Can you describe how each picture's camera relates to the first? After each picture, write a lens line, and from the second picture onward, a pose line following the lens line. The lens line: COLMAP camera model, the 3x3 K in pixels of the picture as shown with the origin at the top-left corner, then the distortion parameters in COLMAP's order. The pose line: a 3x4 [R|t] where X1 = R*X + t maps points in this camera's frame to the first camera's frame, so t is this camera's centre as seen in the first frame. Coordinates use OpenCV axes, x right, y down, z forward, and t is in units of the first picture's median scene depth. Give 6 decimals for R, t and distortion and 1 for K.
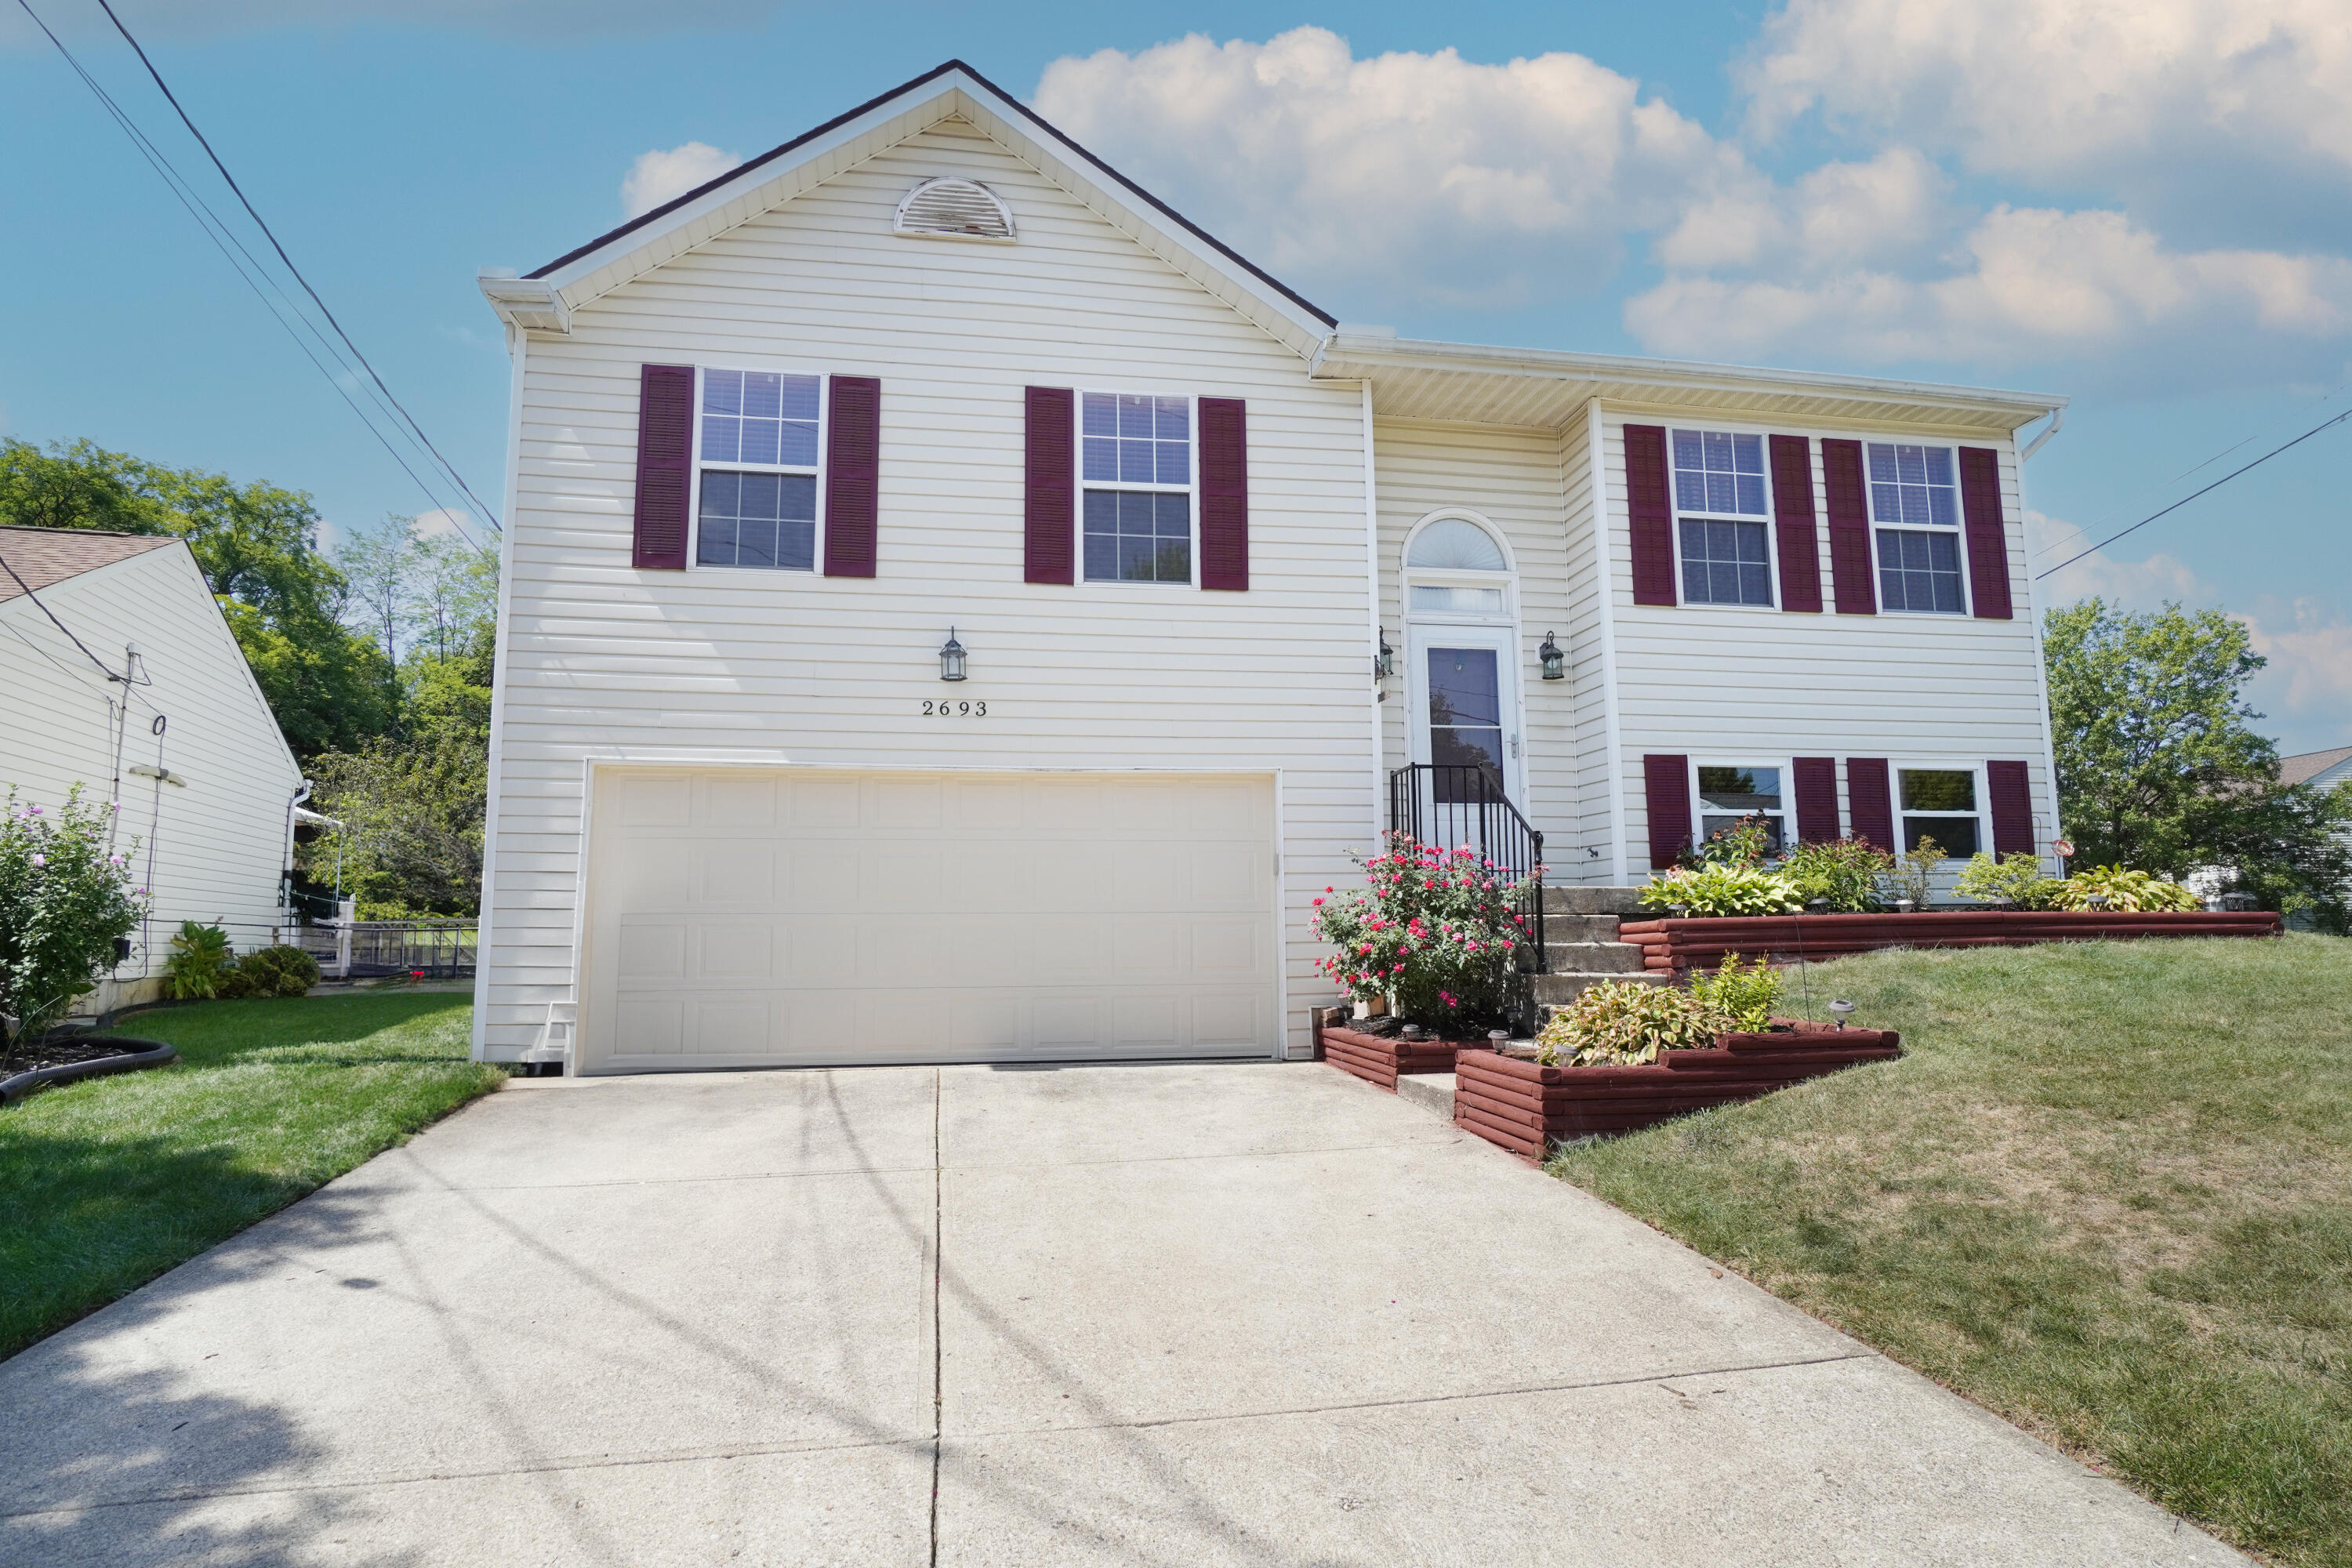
lens RADIAL K [[1281.4, 0, 1176.0], [0, 1281.4, 784.0], [0, 0, 1]] dist [-0.000488, 0.000785]
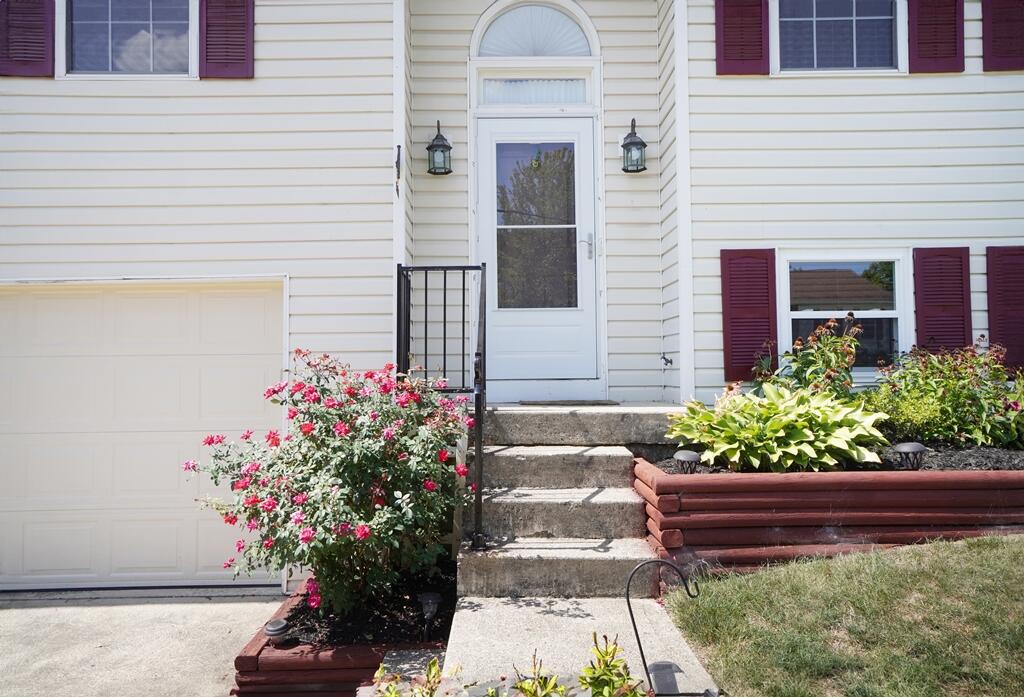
lens RADIAL K [[681.7, 0, 510.6], [0, 681.7, 342.5], [0, 0, 1]] dist [0.035709, 0.001531]
pose [[0.985538, -0.005413, -0.169366, 0.297466], [0.019144, 0.996648, 0.079543, 0.000091], [0.168367, -0.081635, 0.982338, 0.504600]]
